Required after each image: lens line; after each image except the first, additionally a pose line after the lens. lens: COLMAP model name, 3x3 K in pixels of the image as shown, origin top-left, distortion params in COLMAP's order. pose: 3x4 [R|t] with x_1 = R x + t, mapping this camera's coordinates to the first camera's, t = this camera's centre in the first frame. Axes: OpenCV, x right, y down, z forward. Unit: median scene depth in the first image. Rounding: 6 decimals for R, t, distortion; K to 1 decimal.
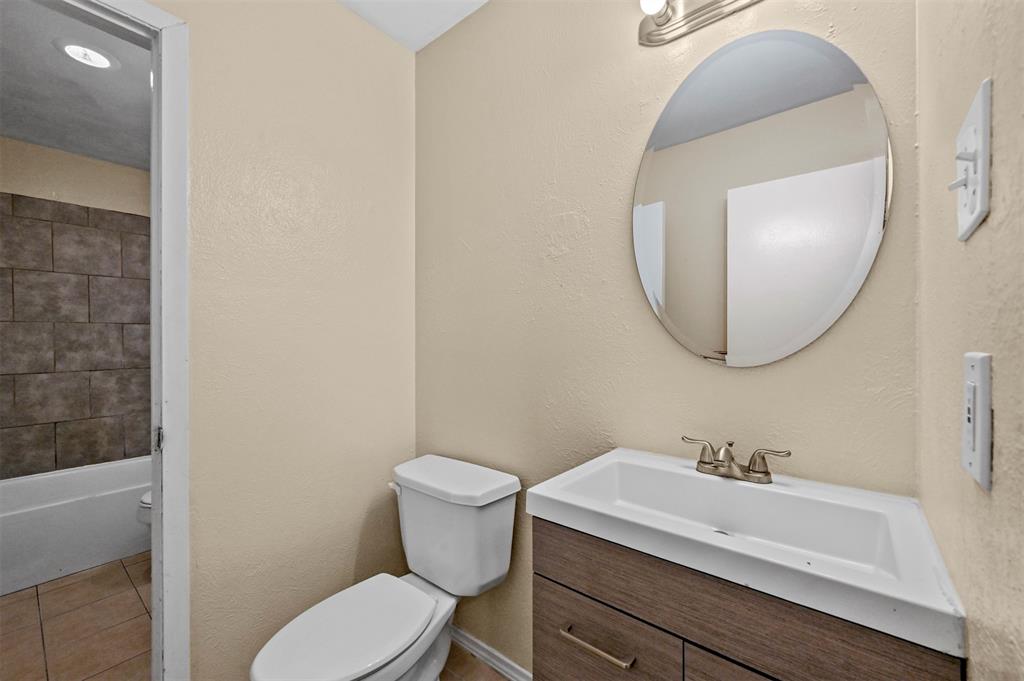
lens RADIAL K [[404.2, 0, 513.5], [0, 404.2, 348.3], [0, 0, 1]] dist [-0.000581, 0.002008]
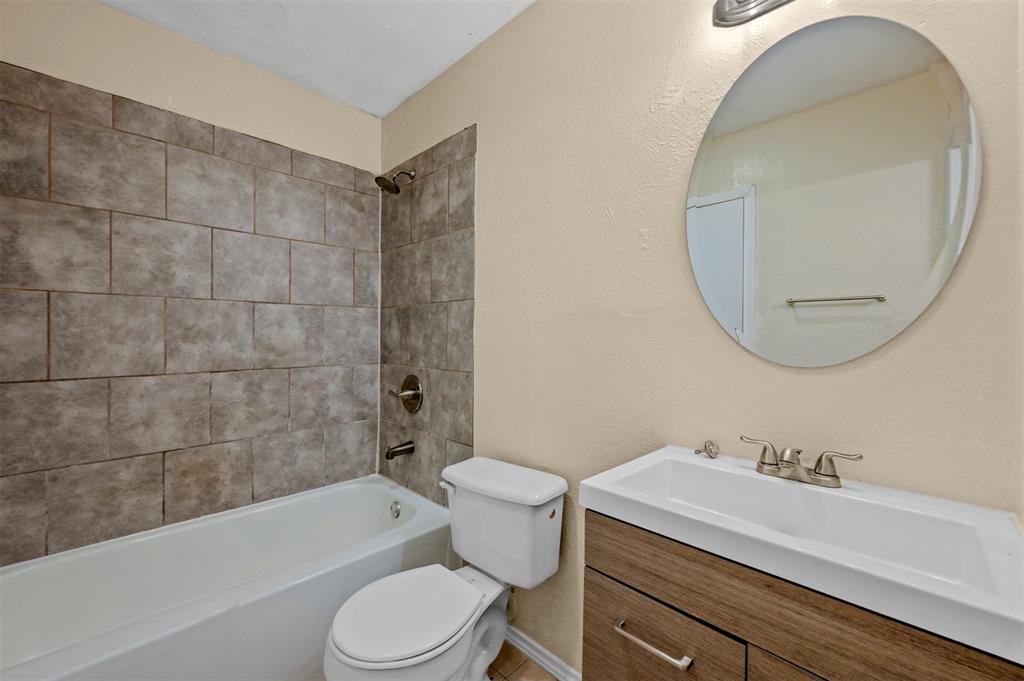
lens RADIAL K [[404.2, 0, 516.8], [0, 404.2, 333.6], [0, 0, 1]] dist [-0.000581, 0.002008]
pose [[0.994179, 0.007735, -0.107459, -0.474741], [-0.009219, 0.999869, -0.013316, -0.003343], [0.107342, 0.014229, 0.994120, 0.392412]]
